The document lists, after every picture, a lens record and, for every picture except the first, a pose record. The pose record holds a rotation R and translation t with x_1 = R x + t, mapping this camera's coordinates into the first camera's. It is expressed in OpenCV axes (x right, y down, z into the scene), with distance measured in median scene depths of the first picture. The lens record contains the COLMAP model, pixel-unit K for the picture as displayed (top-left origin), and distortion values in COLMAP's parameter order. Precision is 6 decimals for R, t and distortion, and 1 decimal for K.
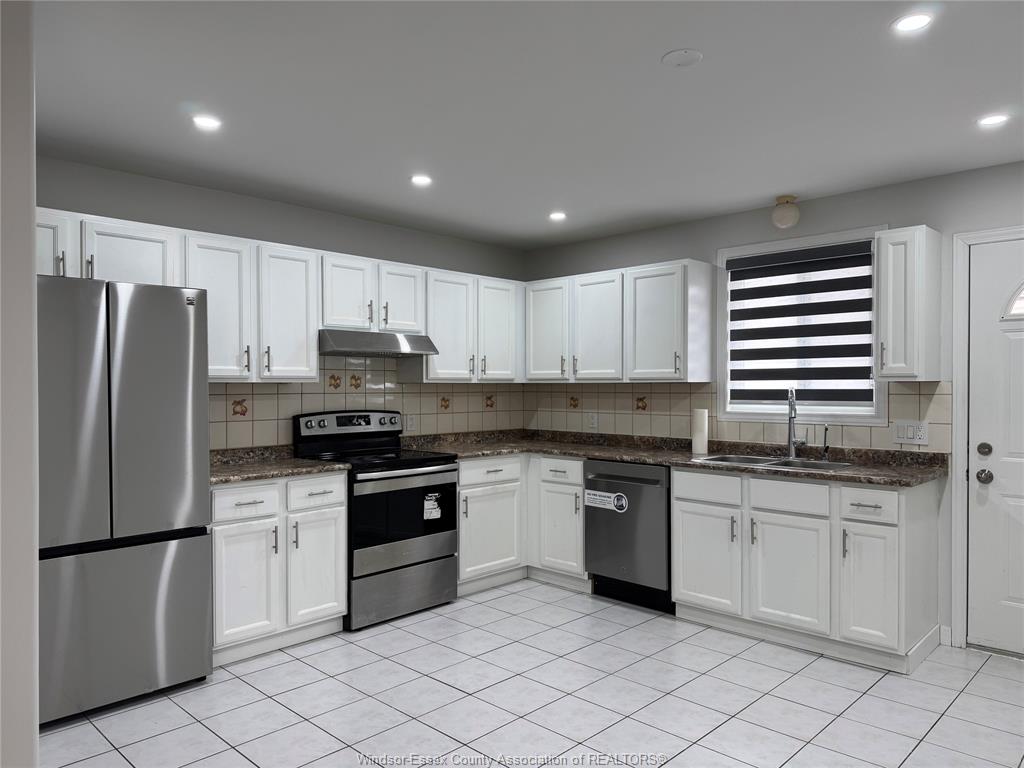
lens RADIAL K [[717.6, 0, 515.5], [0, 717.6, 385.2], [0, 0, 1]] dist [0.023942, -0.031739]
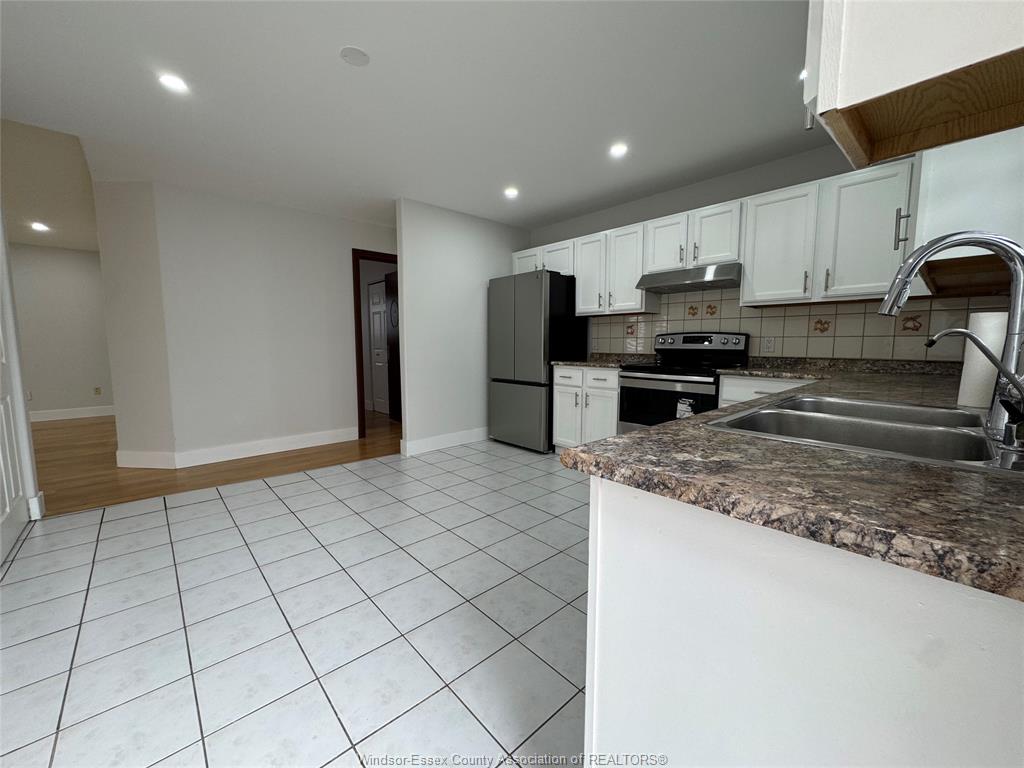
lens RADIAL K [[410.2, 0, 509.7], [0, 410.2, 384.8], [0, 0, 1]] dist [-0.003928, 0.000351]
pose [[-0.090835, 0.109919, -0.989781, 0.614394], [0.003044, 0.993916, 0.110099, 0.052134], [0.995861, 0.006988, -0.090617, 0.794827]]
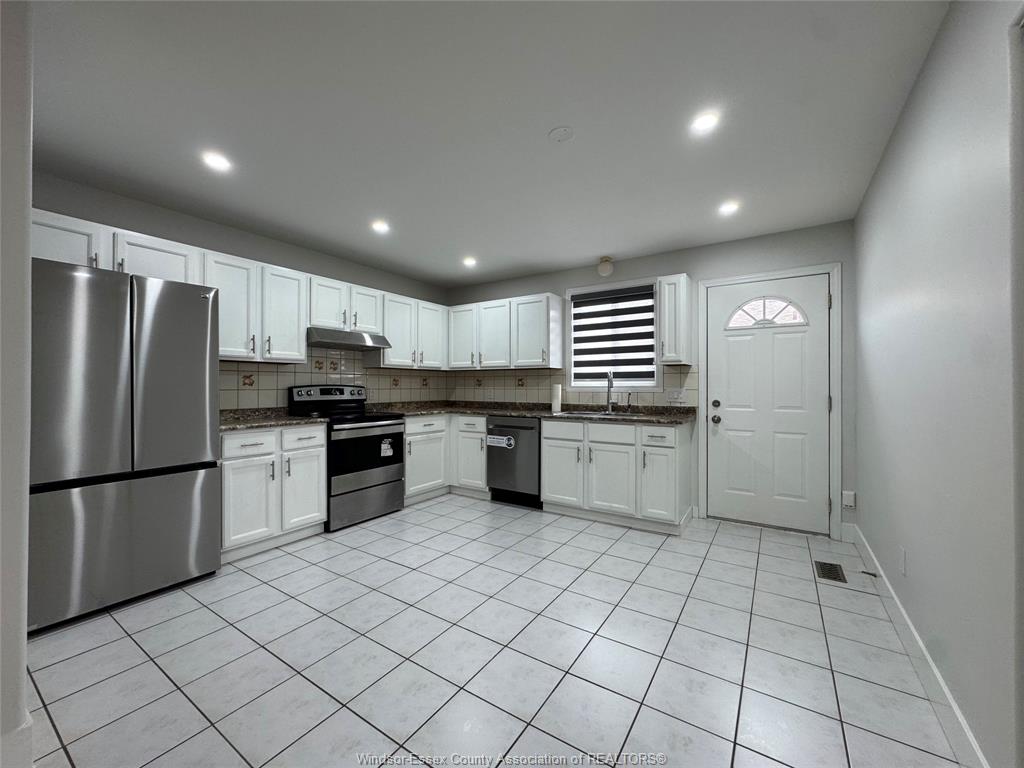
lens RADIAL K [[410.2, 0, 514.3], [0, 410.2, 382.1], [0, 0, 1]] dist [-0.003928, 0.000351]
pose [[0.982041, 0.002538, 0.188652, -0.017139], [-0.000024, 0.999911, -0.013329, 0.044755], [-0.188669, 0.013085, 0.981954, 0.103146]]
